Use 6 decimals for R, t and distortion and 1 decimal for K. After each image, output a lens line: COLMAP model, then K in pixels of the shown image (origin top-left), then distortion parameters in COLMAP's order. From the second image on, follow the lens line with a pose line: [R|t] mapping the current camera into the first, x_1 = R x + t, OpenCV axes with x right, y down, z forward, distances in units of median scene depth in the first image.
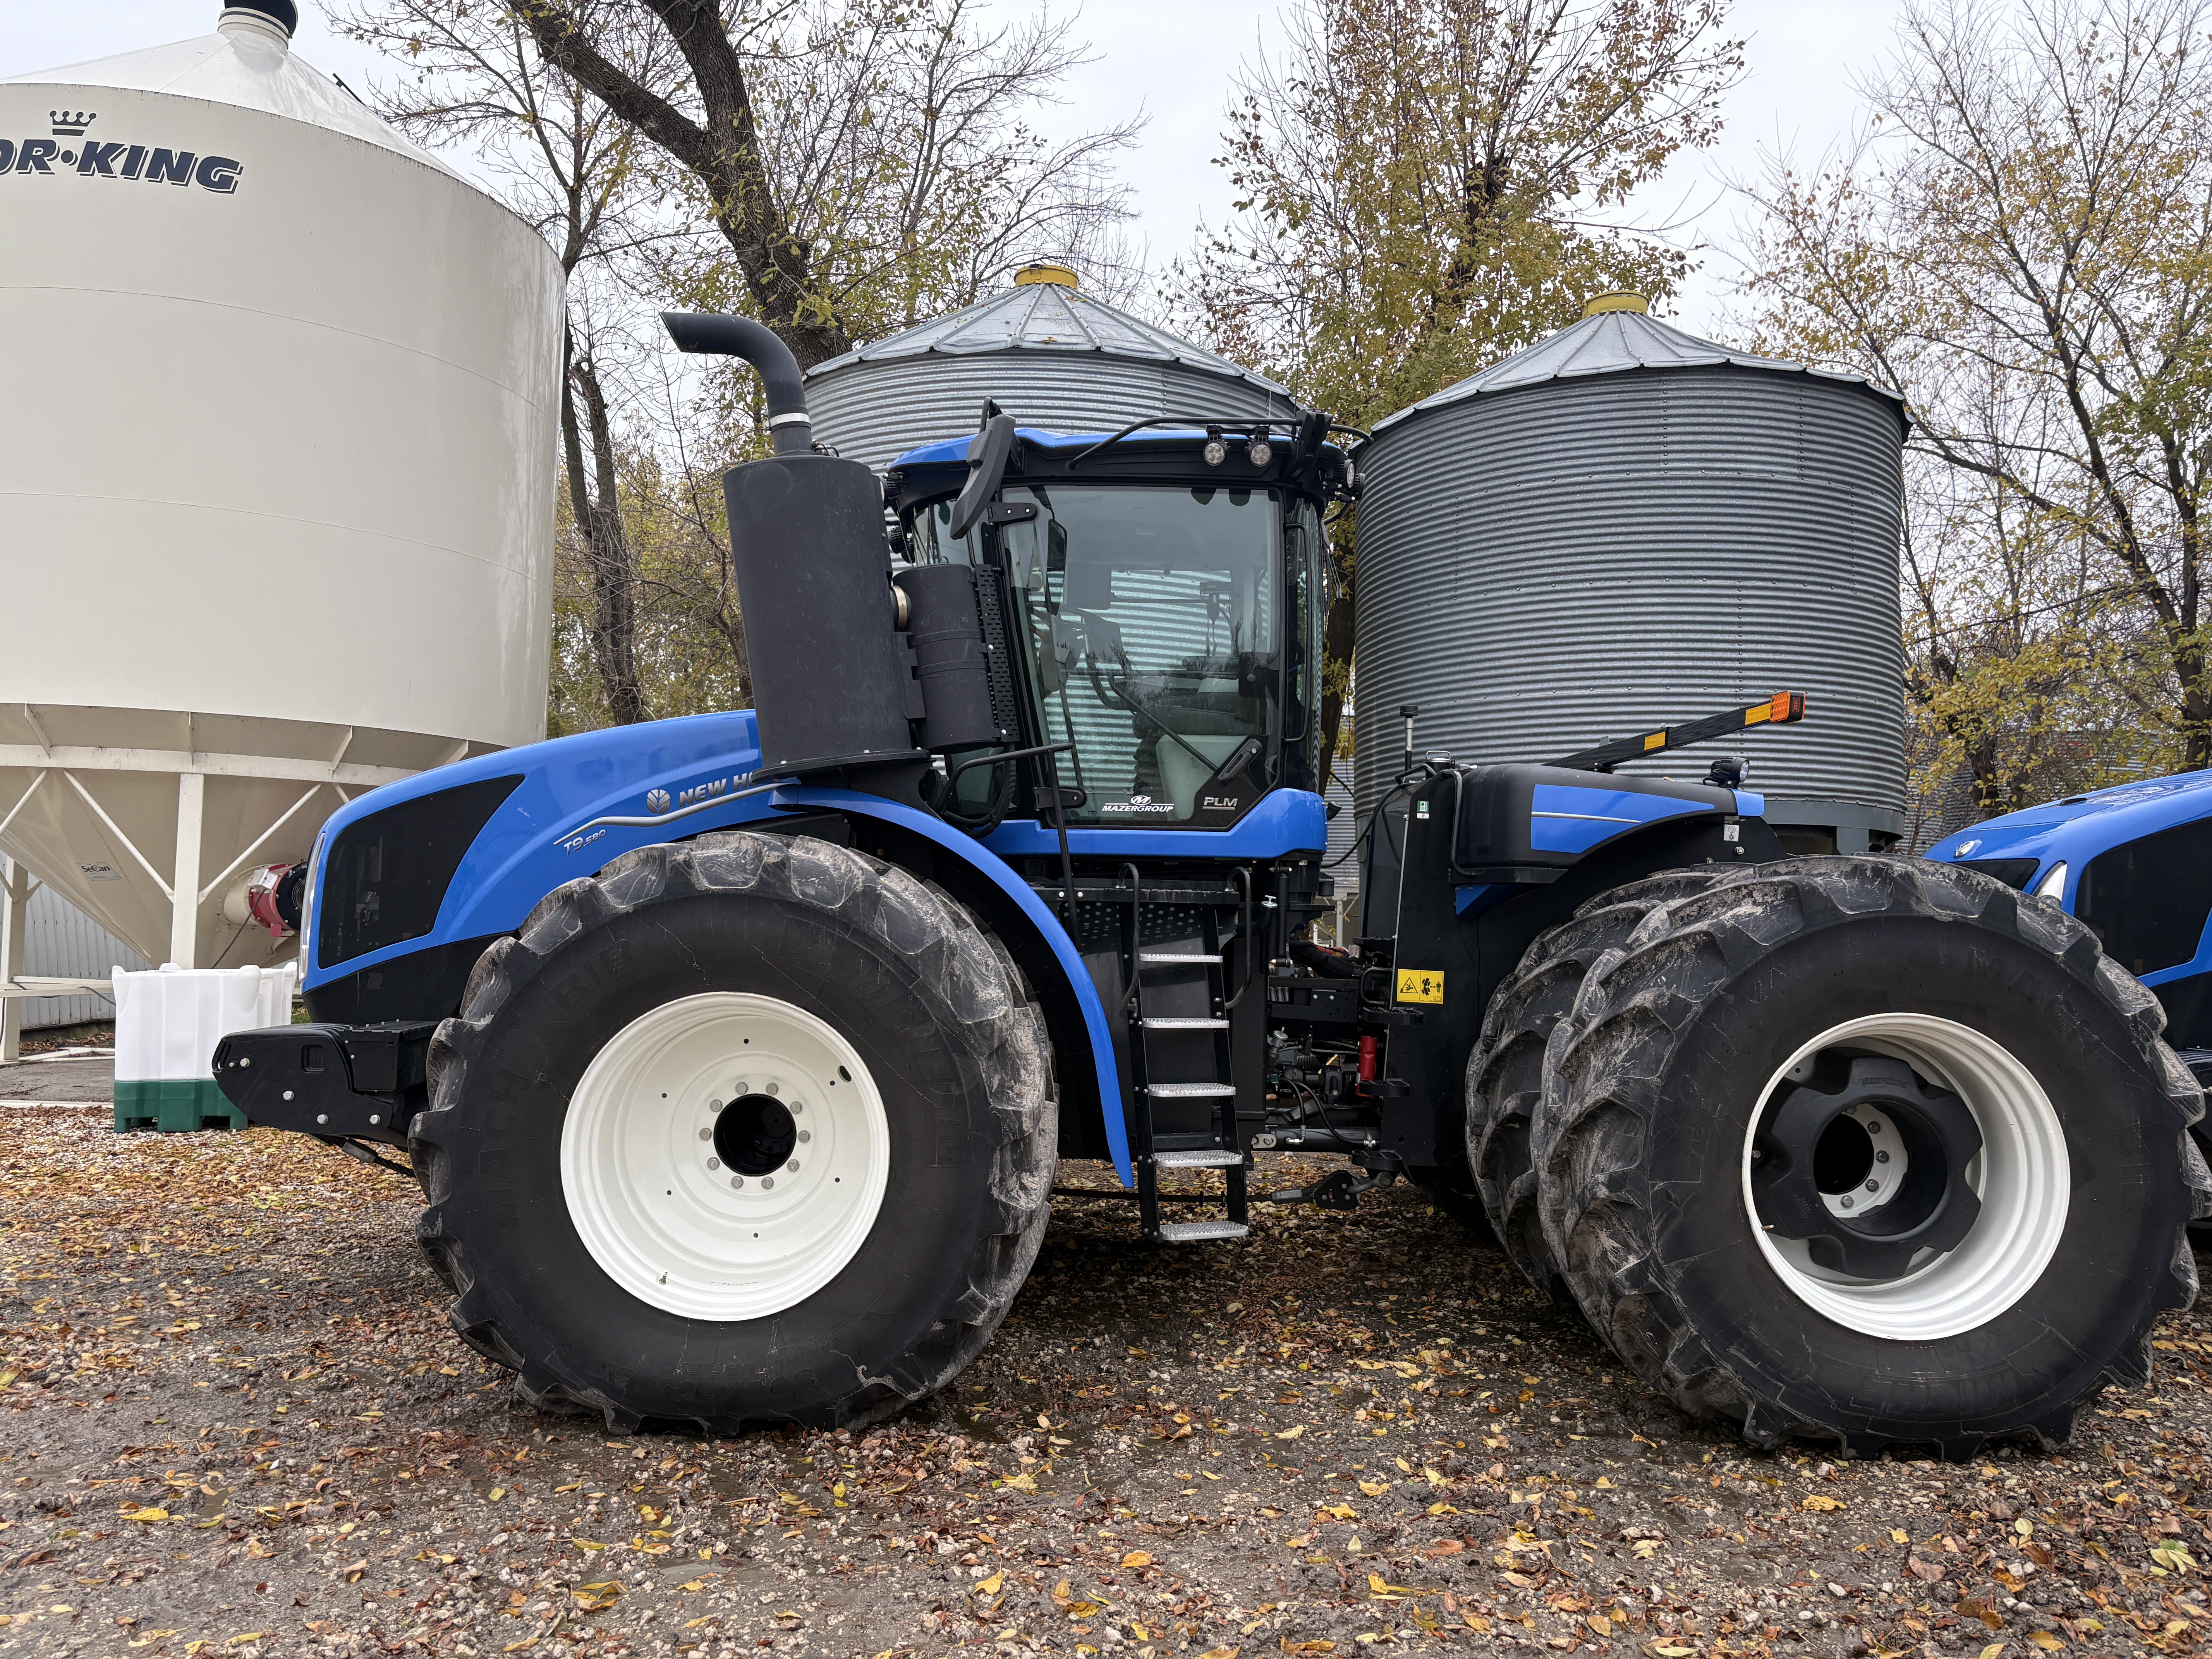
lens RADIAL K [[1675.0, 0, 1106.0], [0, 1675.0, 829.5], [0, 0, 1]] dist [0.053364, -0.062892]
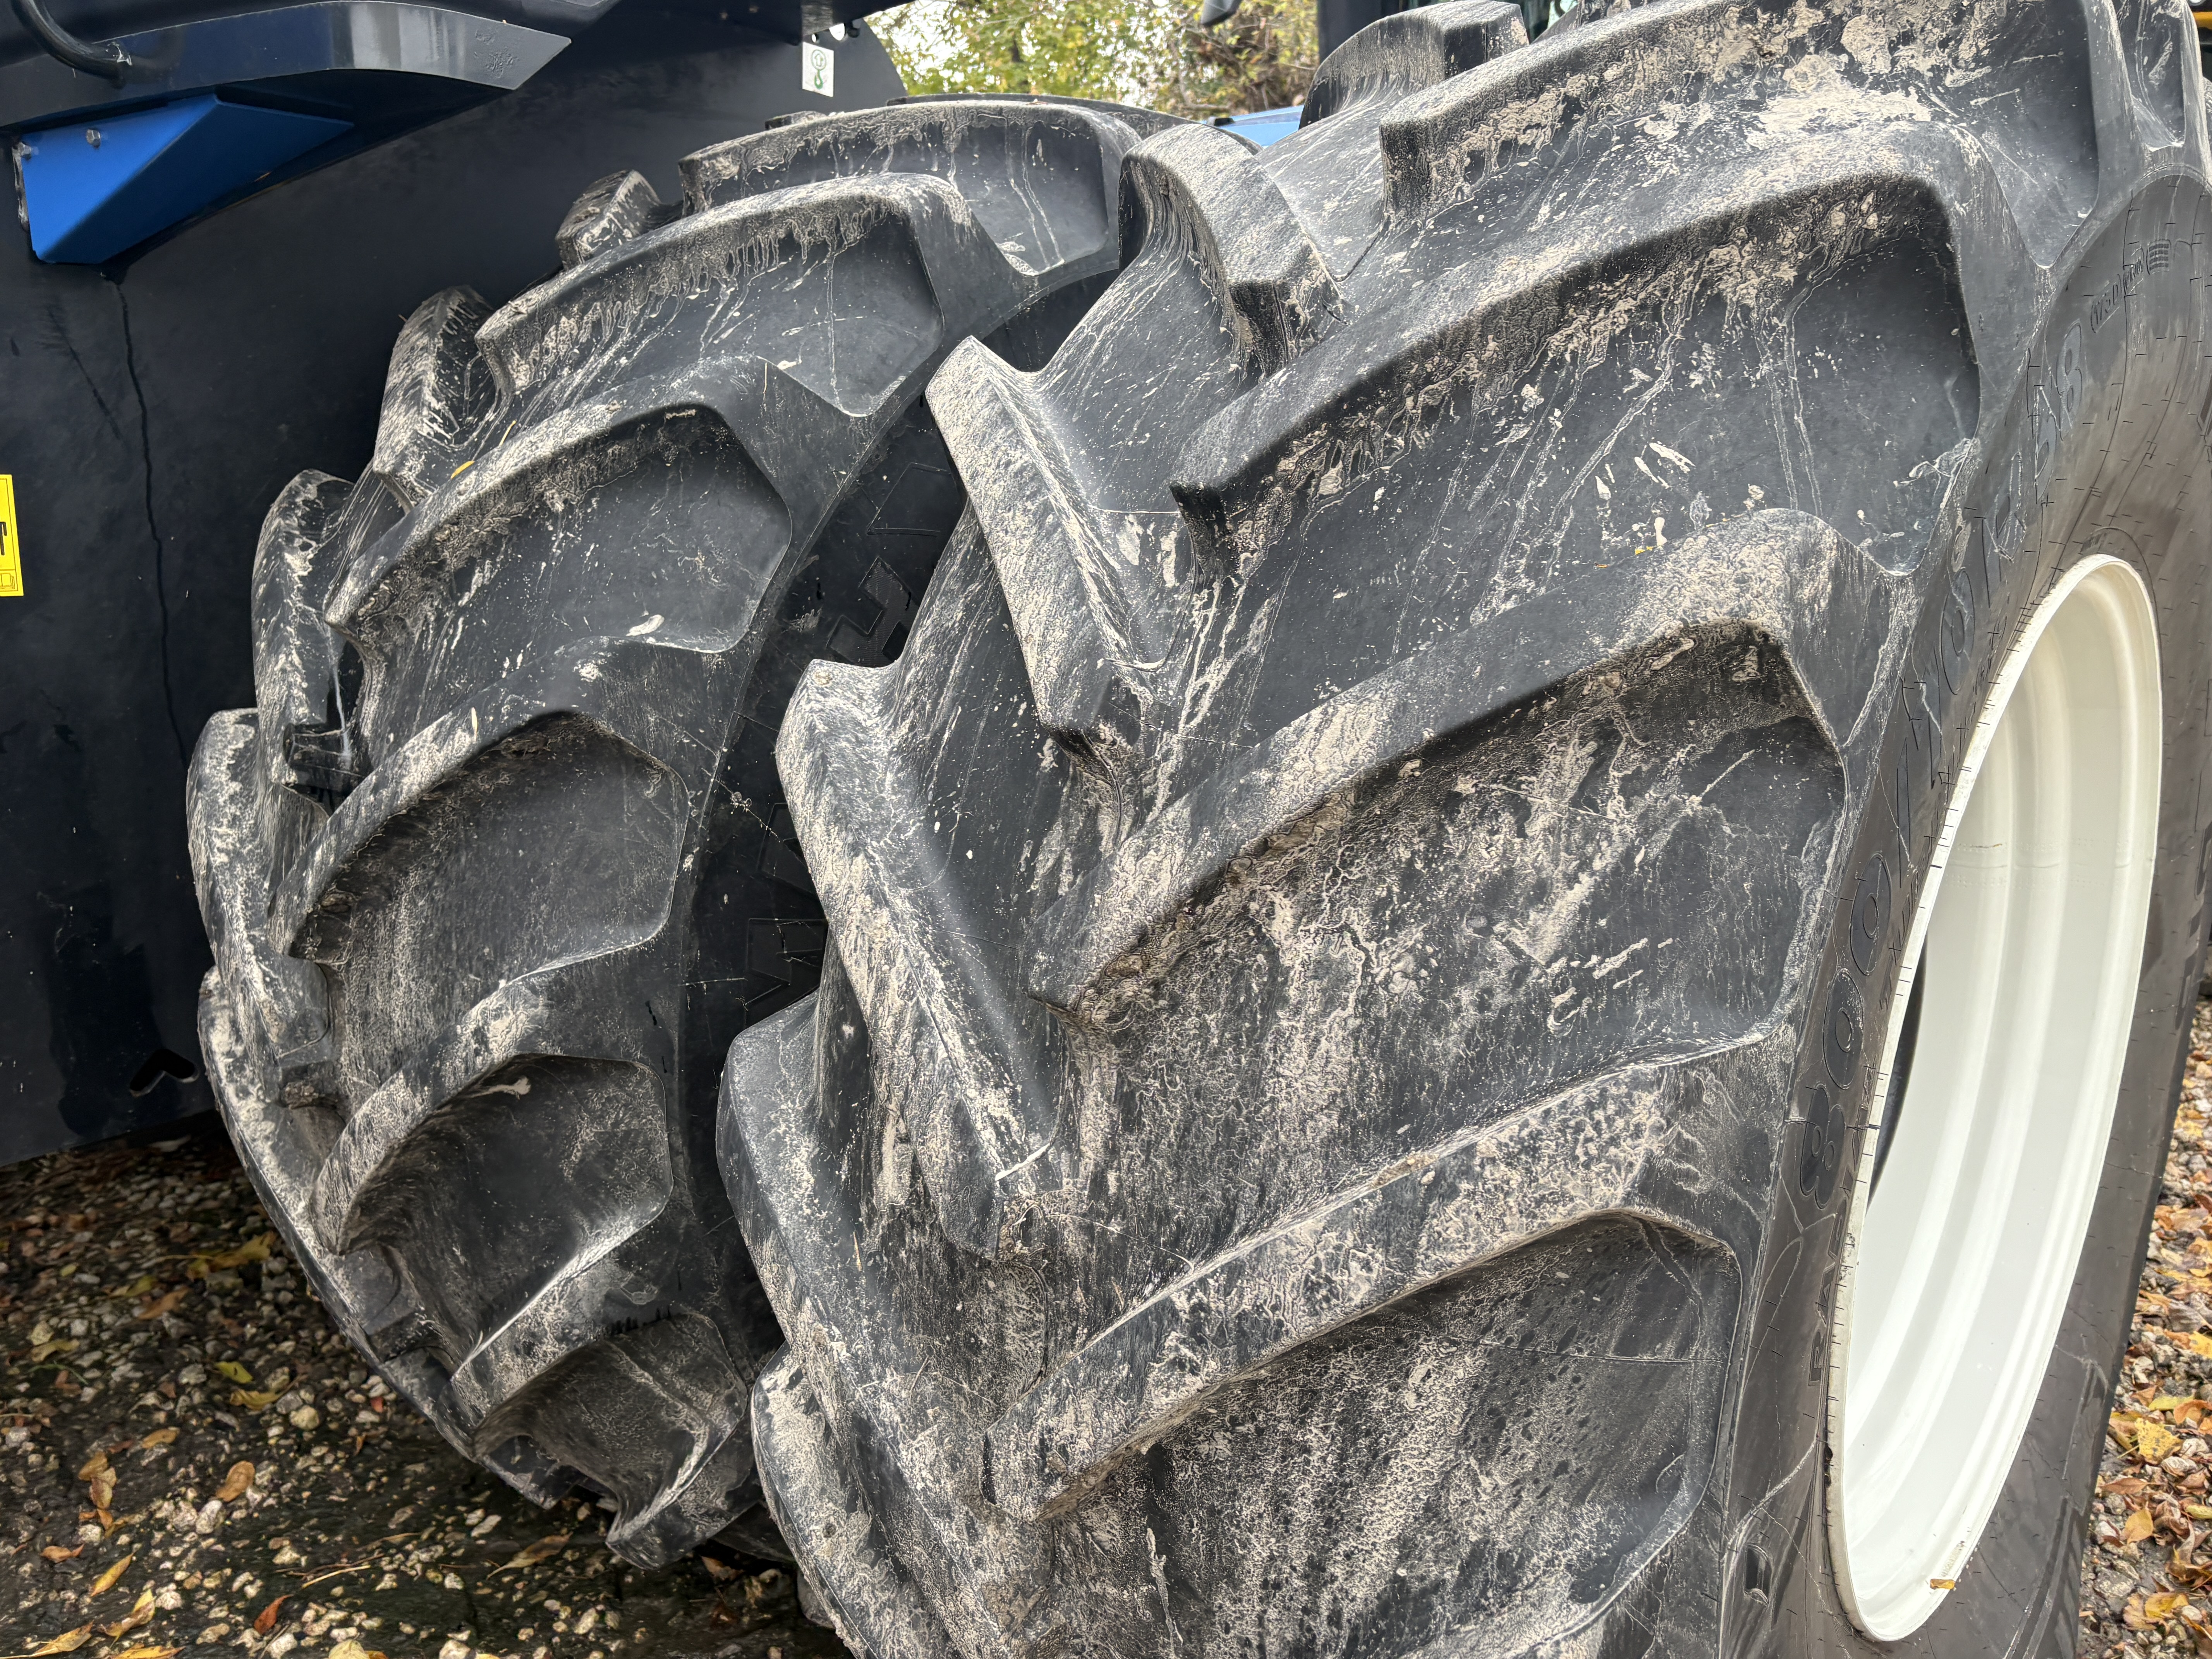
lens RADIAL K [[1675.0, 0, 1106.0], [0, 1675.0, 829.5], [0, 0, 1]] dist [0.053364, -0.062892]
pose [[0.668361, -0.187889, 0.719716, 0.145950], [-0.028972, 0.960262, 0.277591, 0.075646], [-0.743273, -0.206382, 0.636358, 0.887669]]
